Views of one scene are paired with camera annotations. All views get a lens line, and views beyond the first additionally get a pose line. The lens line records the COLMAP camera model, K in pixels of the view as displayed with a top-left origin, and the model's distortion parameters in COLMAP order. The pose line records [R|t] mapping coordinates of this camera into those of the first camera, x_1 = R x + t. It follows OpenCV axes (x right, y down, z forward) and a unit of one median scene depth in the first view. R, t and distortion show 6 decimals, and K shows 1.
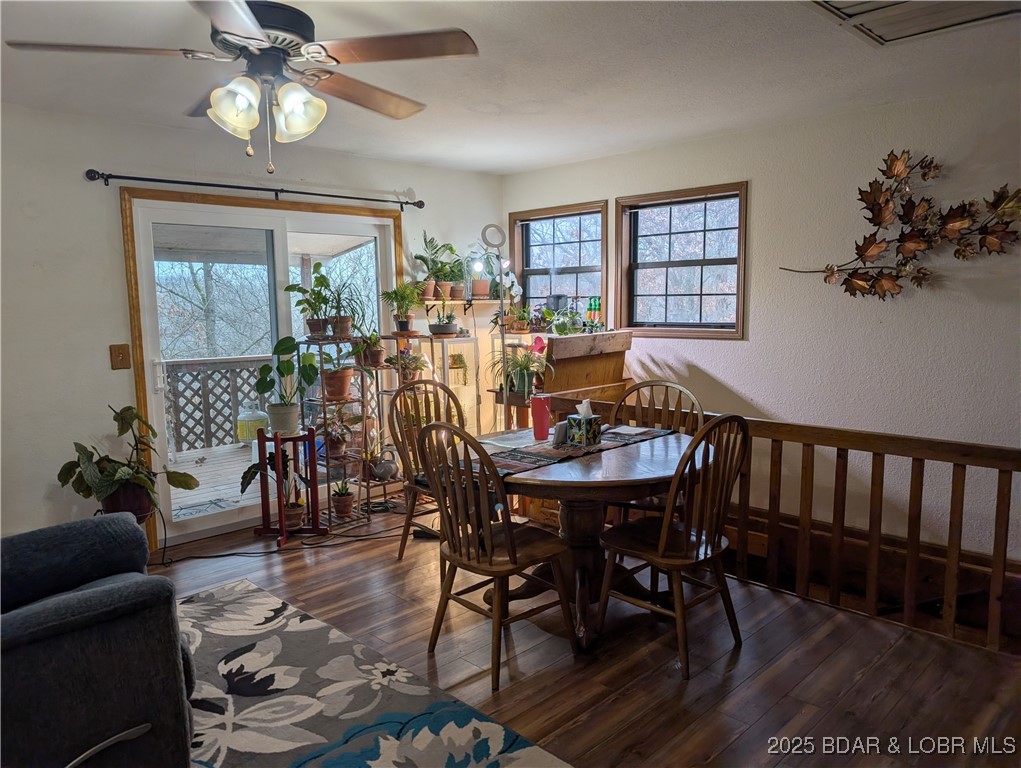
lens RADIAL K [[732.8, 0, 493.9], [0, 732.8, 387.3], [0, 0, 1]] dist [0.012835, -0.005119]
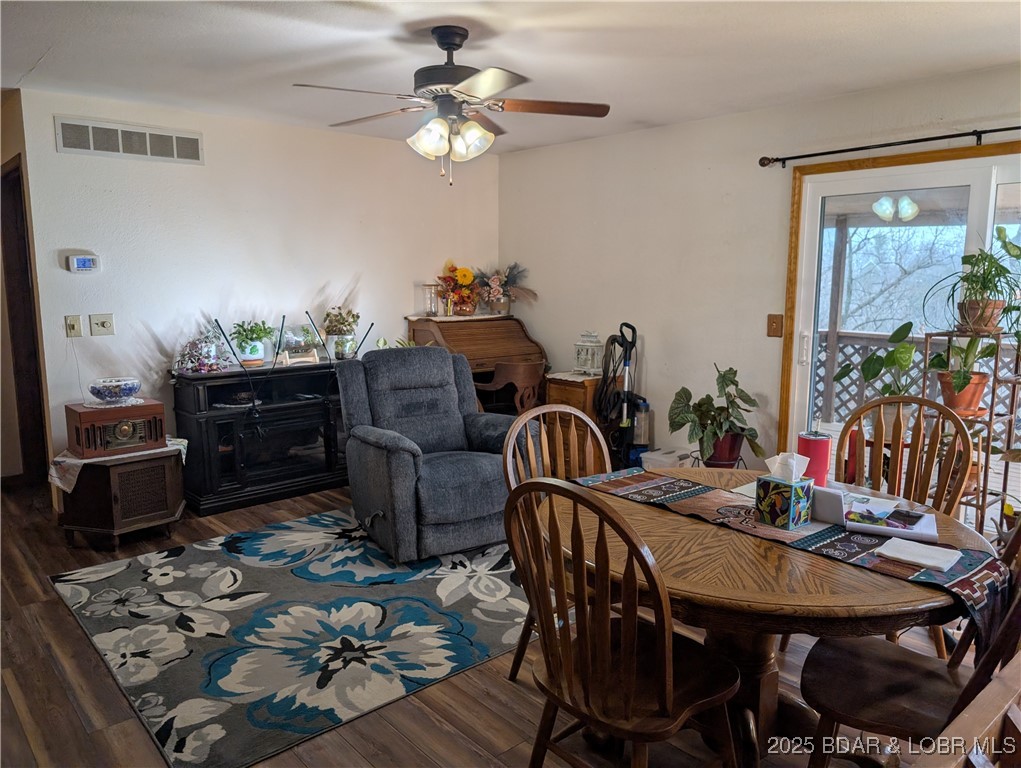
lens RADIAL K [[735.1, 0, 505.0], [0, 735.1, 382.6], [0, 0, 1]] dist [0.003081, -0.010033]
pose [[-0.054634, 0.160593, -0.985508, 0.611525], [-0.119758, 0.978803, 0.166139, -0.092862], [0.991299, 0.127099, -0.034243, 0.657823]]
